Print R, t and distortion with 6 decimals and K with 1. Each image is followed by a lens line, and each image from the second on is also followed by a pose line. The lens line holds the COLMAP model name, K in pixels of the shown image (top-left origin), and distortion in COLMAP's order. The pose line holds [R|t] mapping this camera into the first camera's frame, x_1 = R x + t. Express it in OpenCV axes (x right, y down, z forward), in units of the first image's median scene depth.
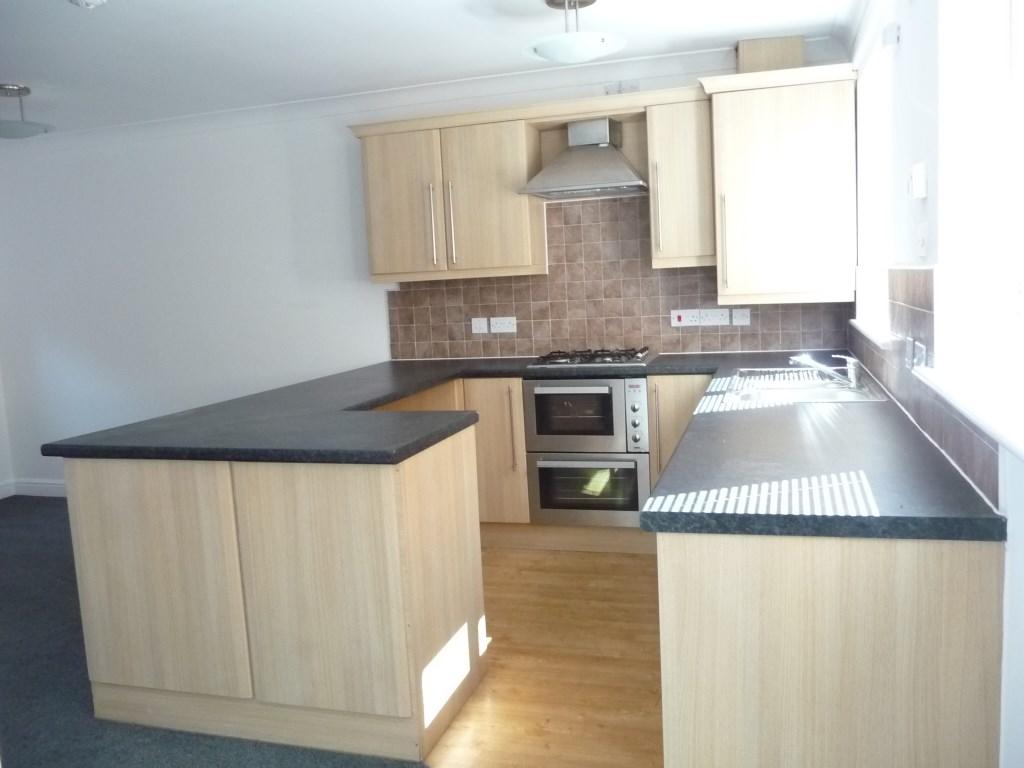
lens RADIAL K [[849.6, 0, 519.5], [0, 849.6, 380.4], [0, 0, 1]] dist [-0.049043, 0.045735]
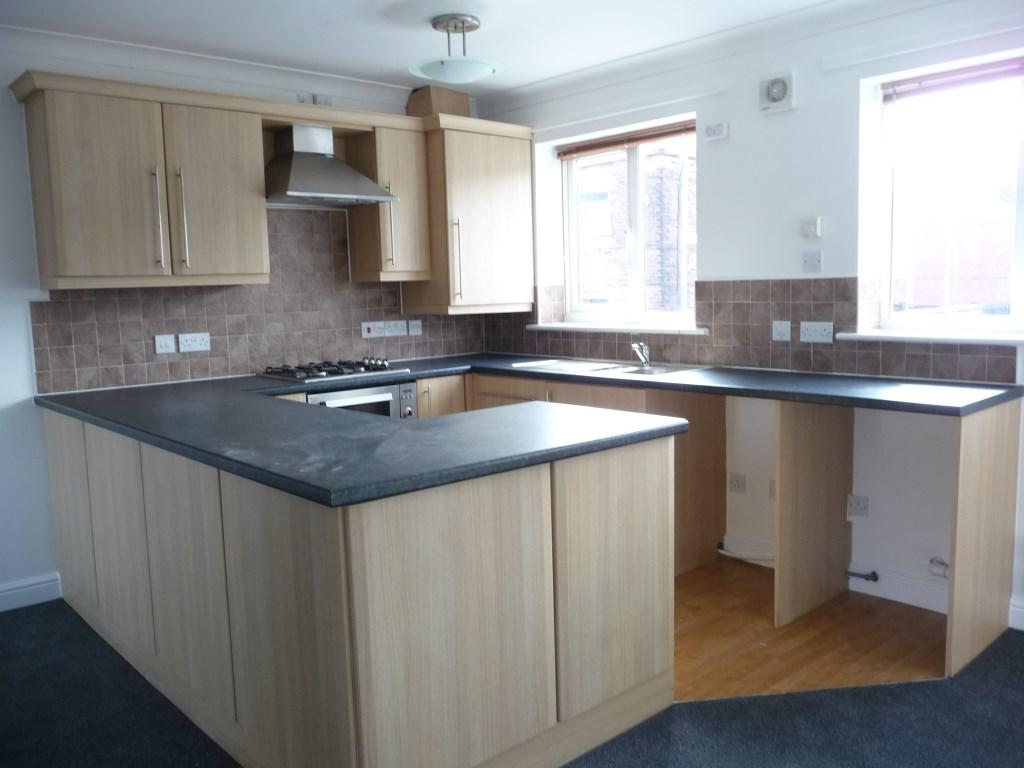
lens RADIAL K [[849.6, 0, 511.7], [0, 849.6, 384.3], [0, 0, 1]] dist [-0.049043, 0.045735]
pose [[0.529330, -0.062630, 0.846101, -0.589379], [0.099911, 0.994934, 0.011141, -0.000426], [-0.842513, 0.078637, 0.532905, 0.284371]]
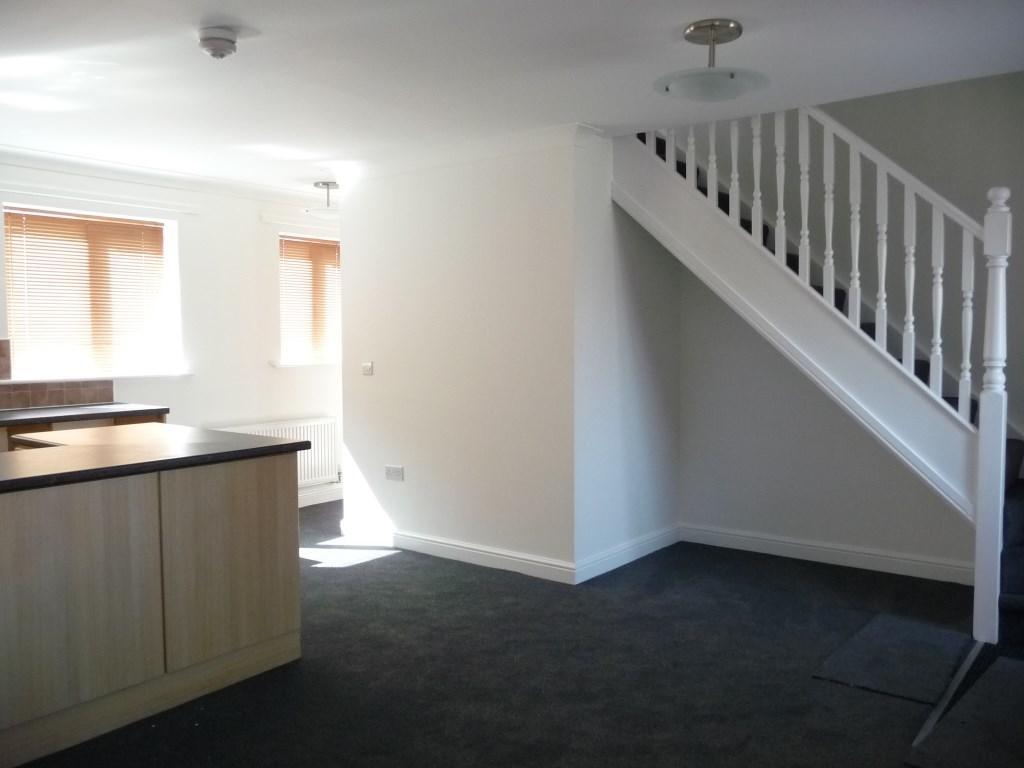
lens RADIAL K [[849.6, 0, 509.6], [0, 849.6, 386.0], [0, 0, 1]] dist [-0.049043, 0.045735]
pose [[-0.926998, 0.030656, 0.373811, -0.759167], [0.092930, 0.984350, 0.149728, -0.097479], [-0.363371, 0.173536, -0.915340, 1.155149]]
